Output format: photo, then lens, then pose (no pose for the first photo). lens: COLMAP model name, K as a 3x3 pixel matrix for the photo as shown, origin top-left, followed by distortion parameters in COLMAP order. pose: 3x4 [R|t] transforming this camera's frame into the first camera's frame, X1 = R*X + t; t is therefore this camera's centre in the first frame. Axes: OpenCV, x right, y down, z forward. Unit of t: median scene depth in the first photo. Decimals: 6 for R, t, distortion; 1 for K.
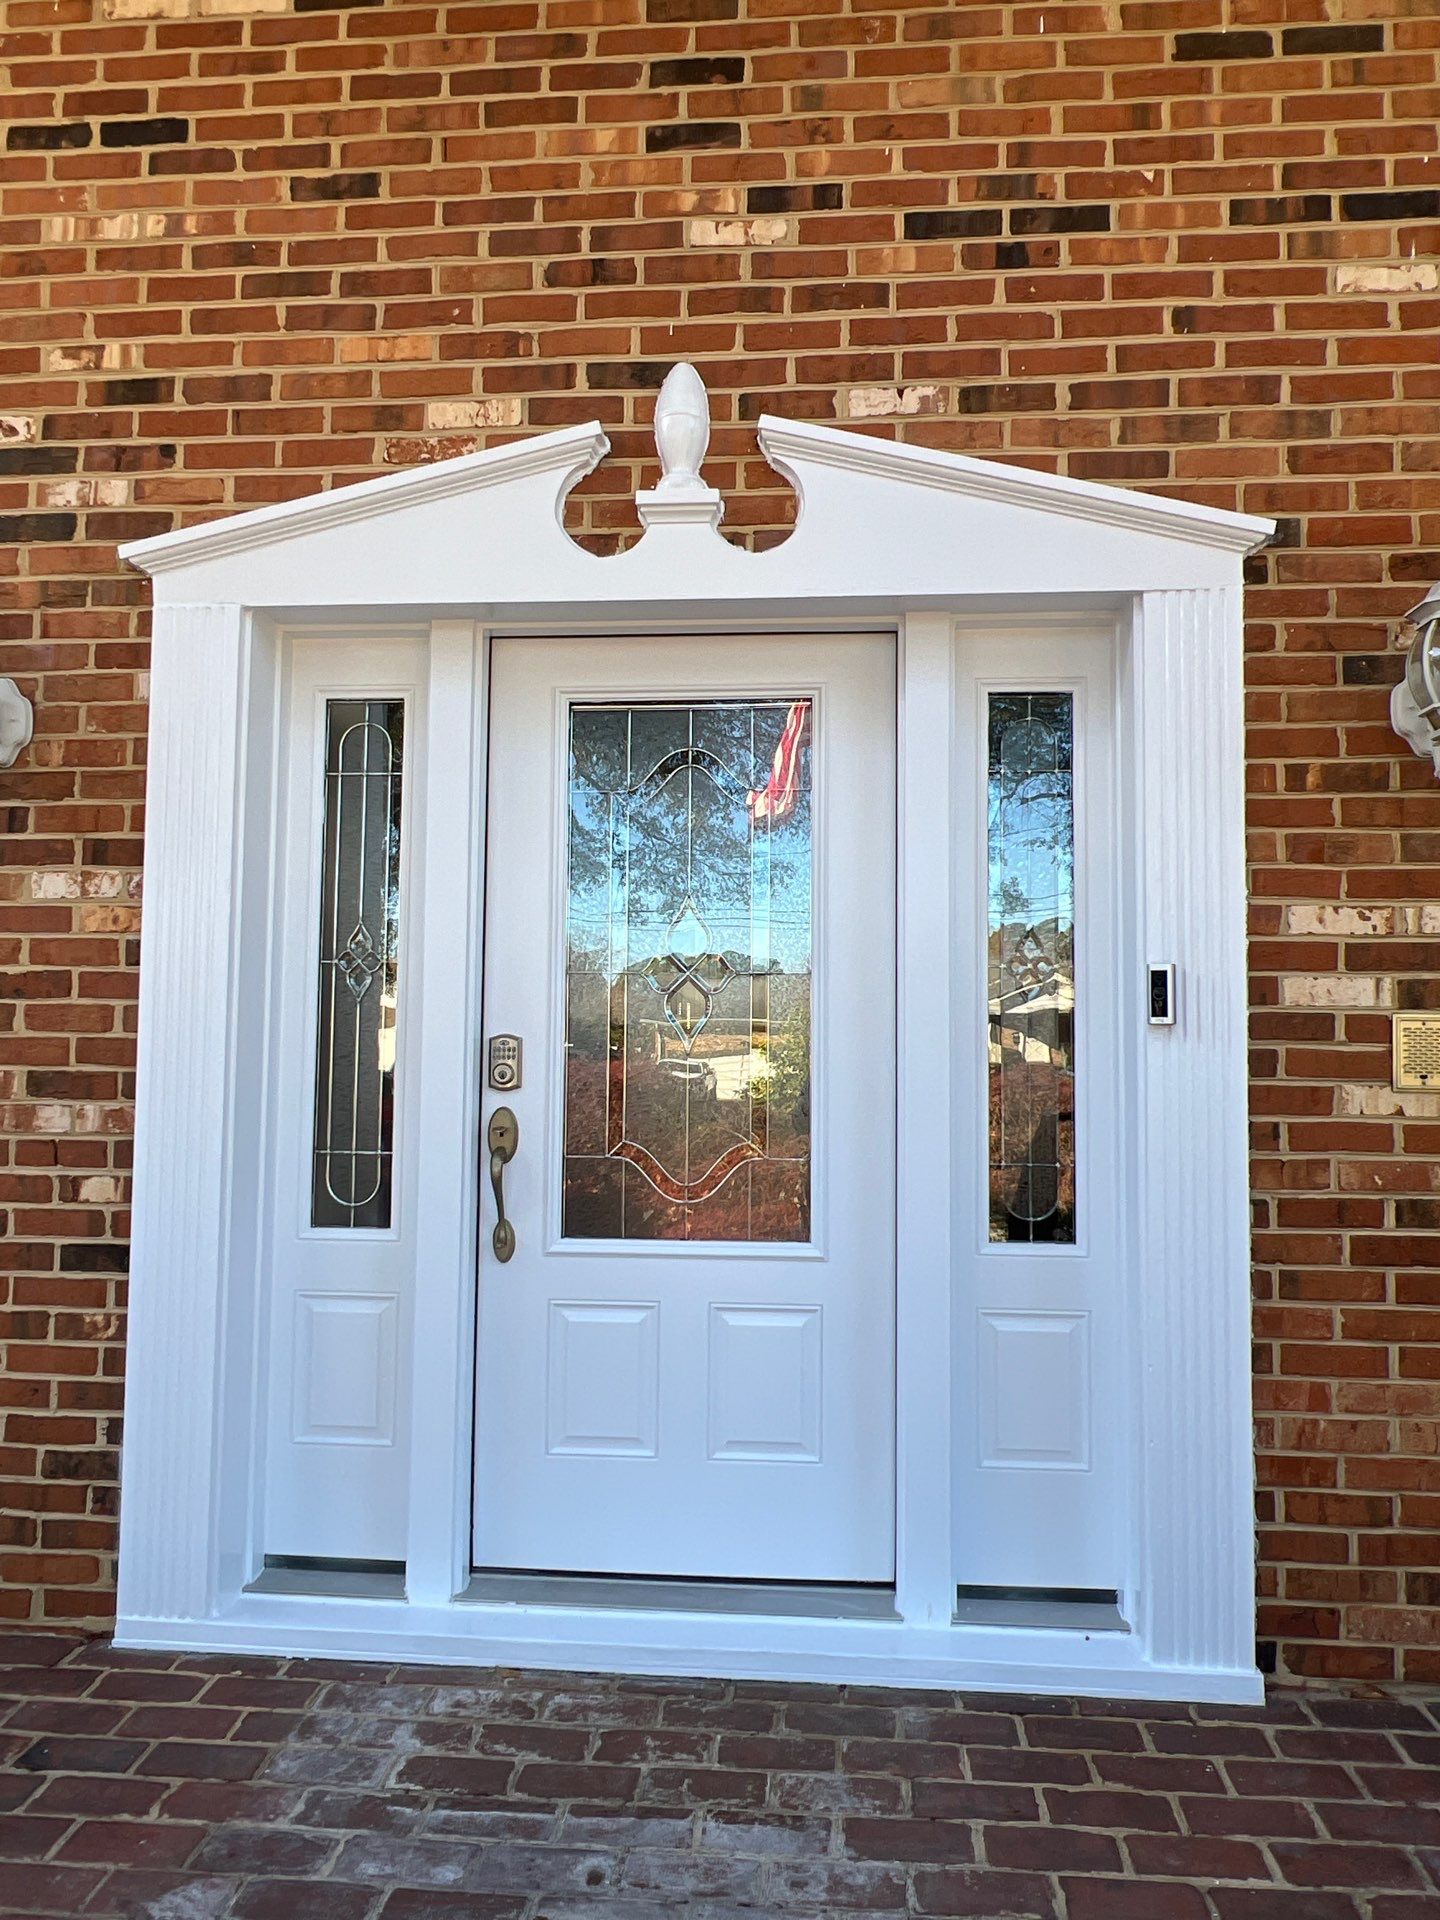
lens RADIAL K [[1277.7, 0, 720.0], [0, 1277.7, 960.0], [0, 0, 1]] dist [-0.000807, 0.000710]
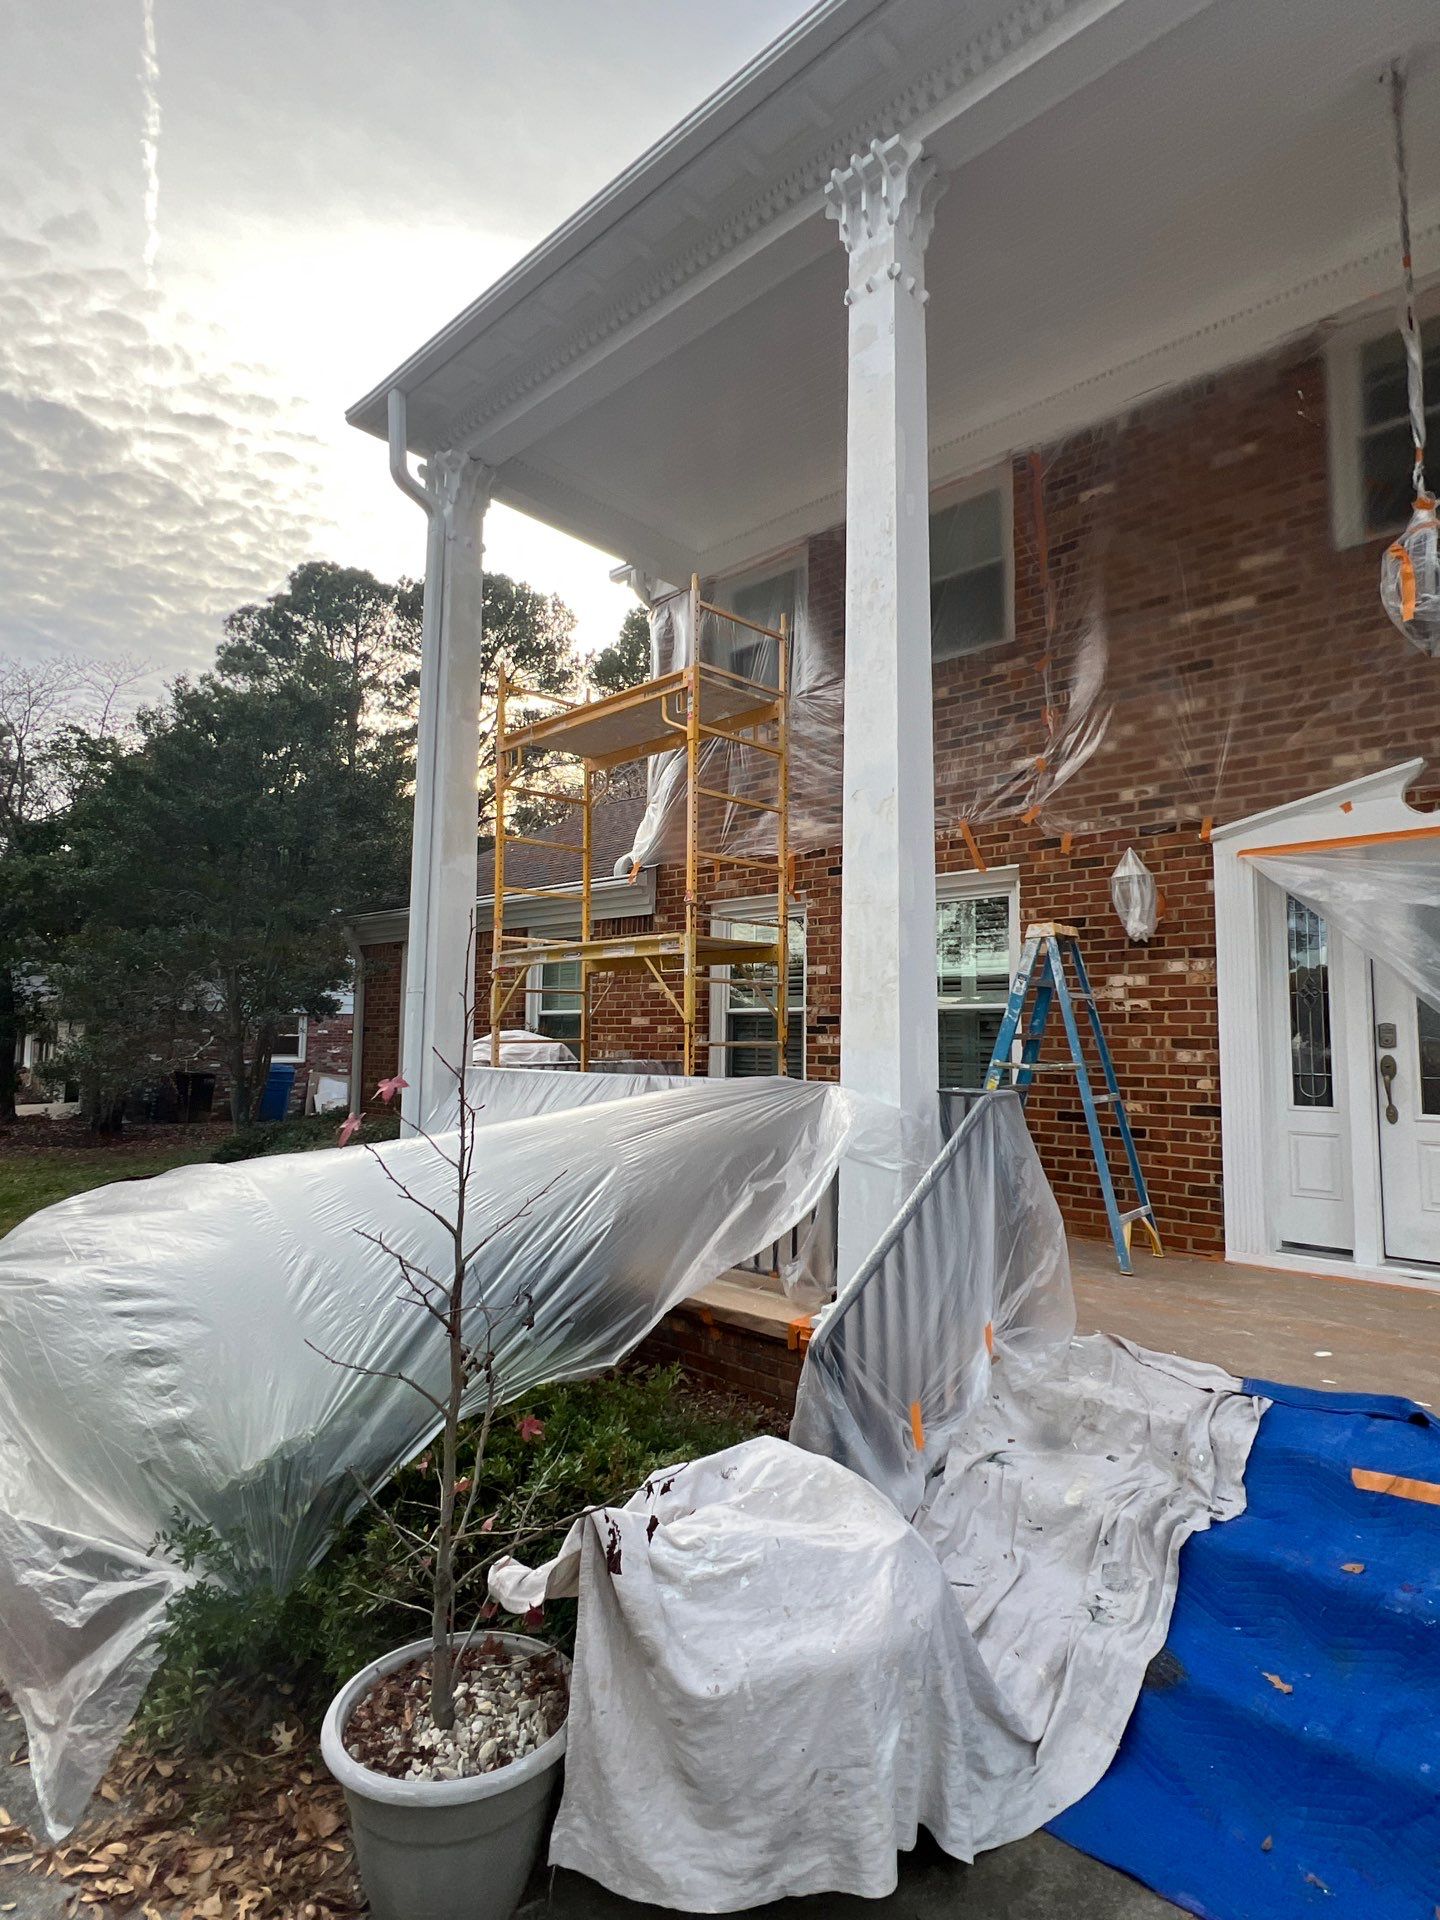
lens RADIAL K [[1003.6, 0, 725.4], [0, 1003.6, 950.8], [0, 0, 1]] dist [-0.002288, -0.000935]
pose [[0.786027, -0.054458, -0.615788, 0.012123], [0.032372, 0.998372, -0.046971, -0.024858], [0.617344, 0.016986, 0.786510, -1.194222]]
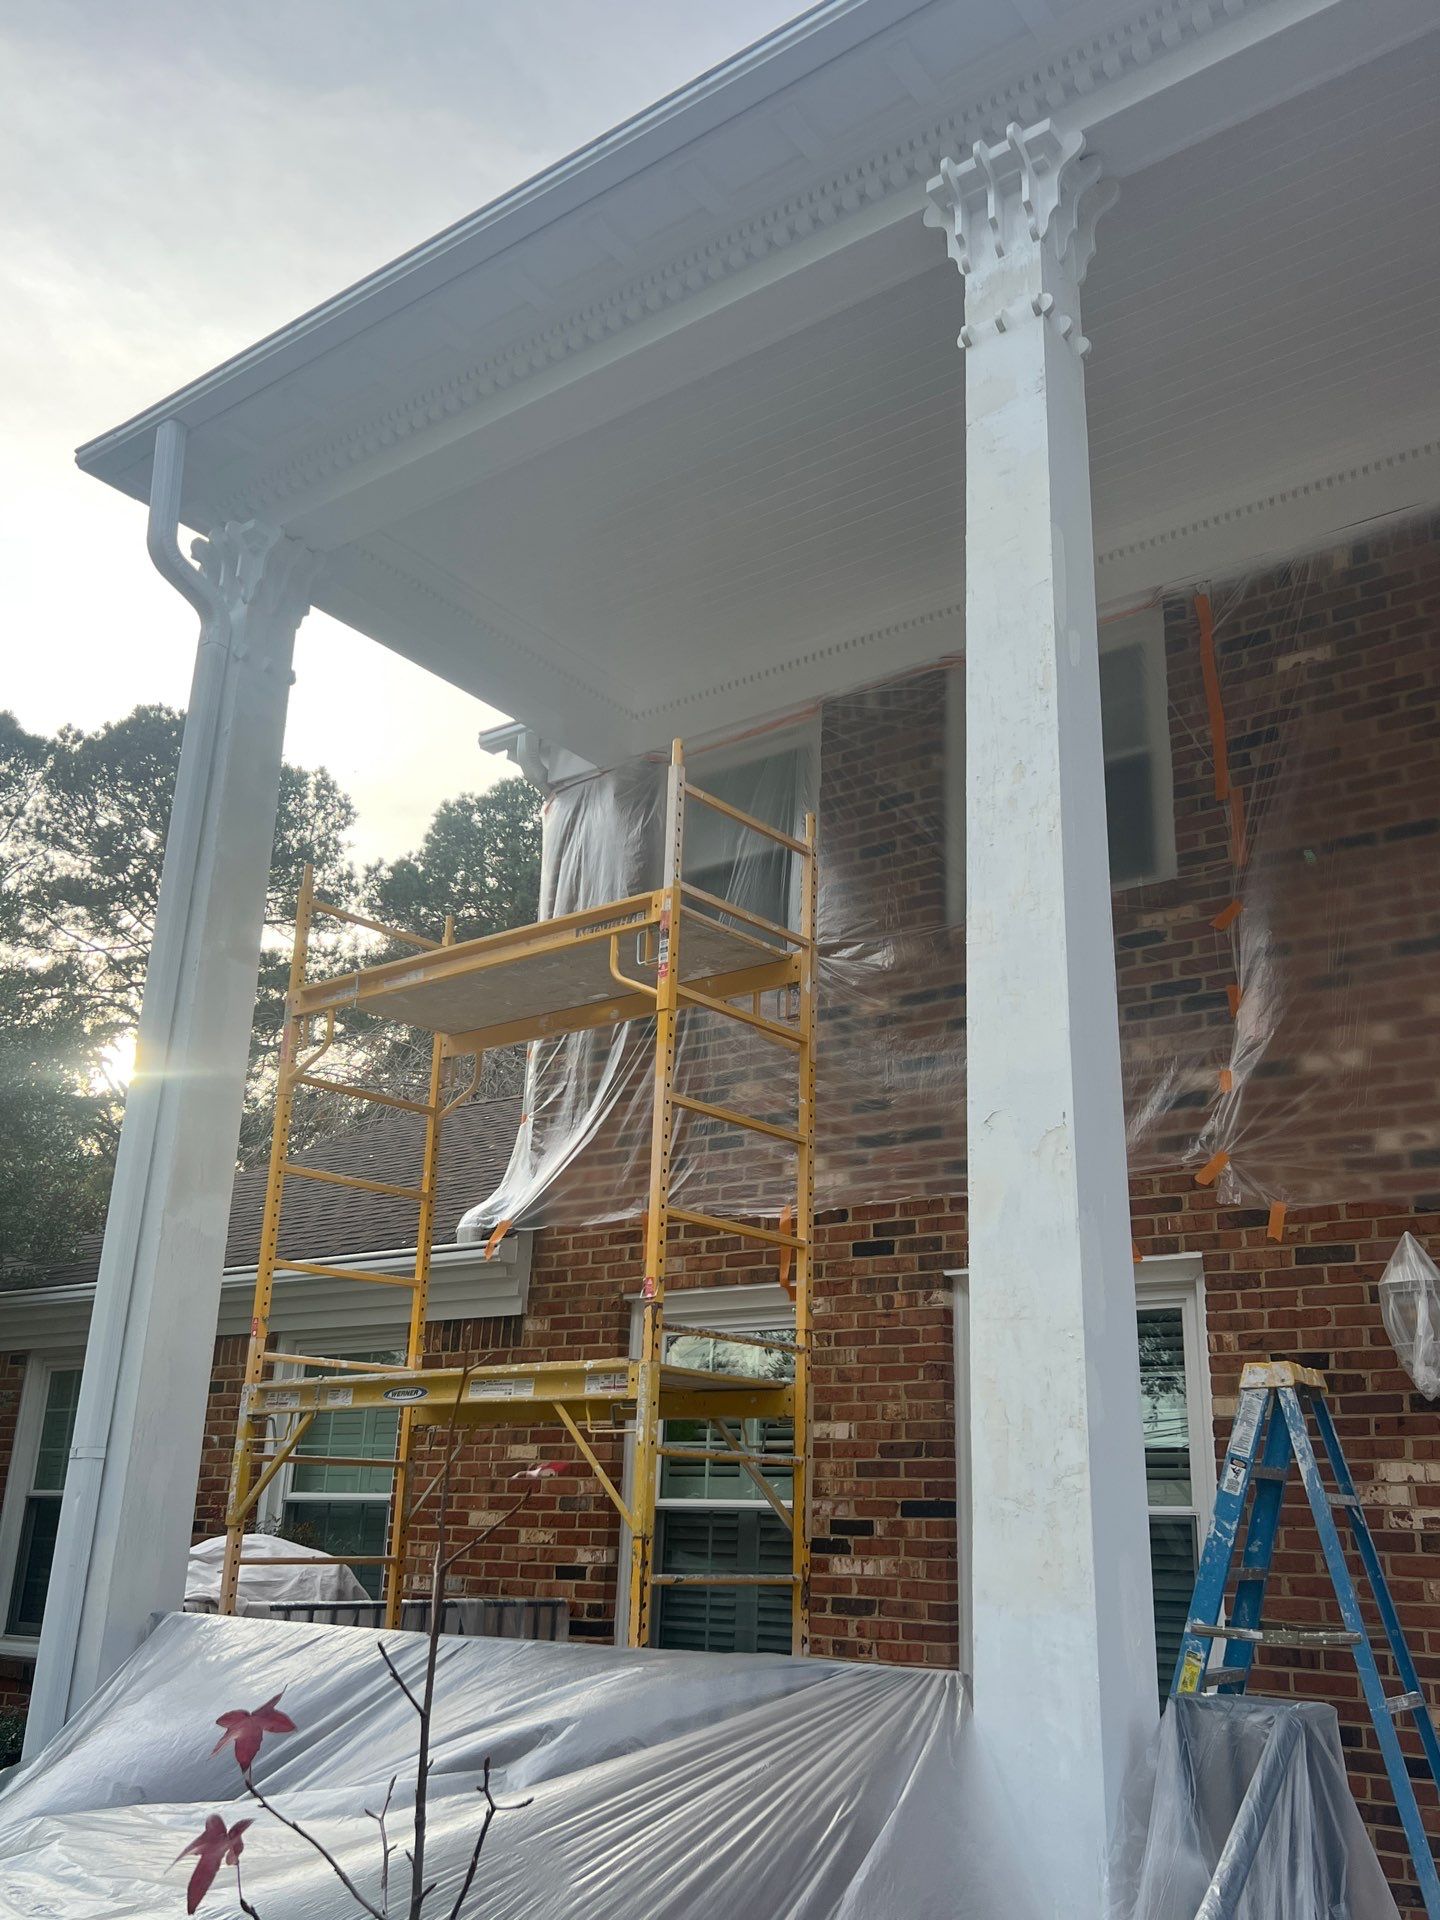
lens RADIAL K [[1671.5, 0, 729.6], [0, 1671.5, 963.1], [0, 0, 1]] dist [0.093476, -0.169842]
pose [[0.845171, -0.157614, -0.510729, -0.202145], [0.008376, 0.959322, -0.282191, -0.054057], [0.534430, 0.234222, 0.812111, -1.192282]]
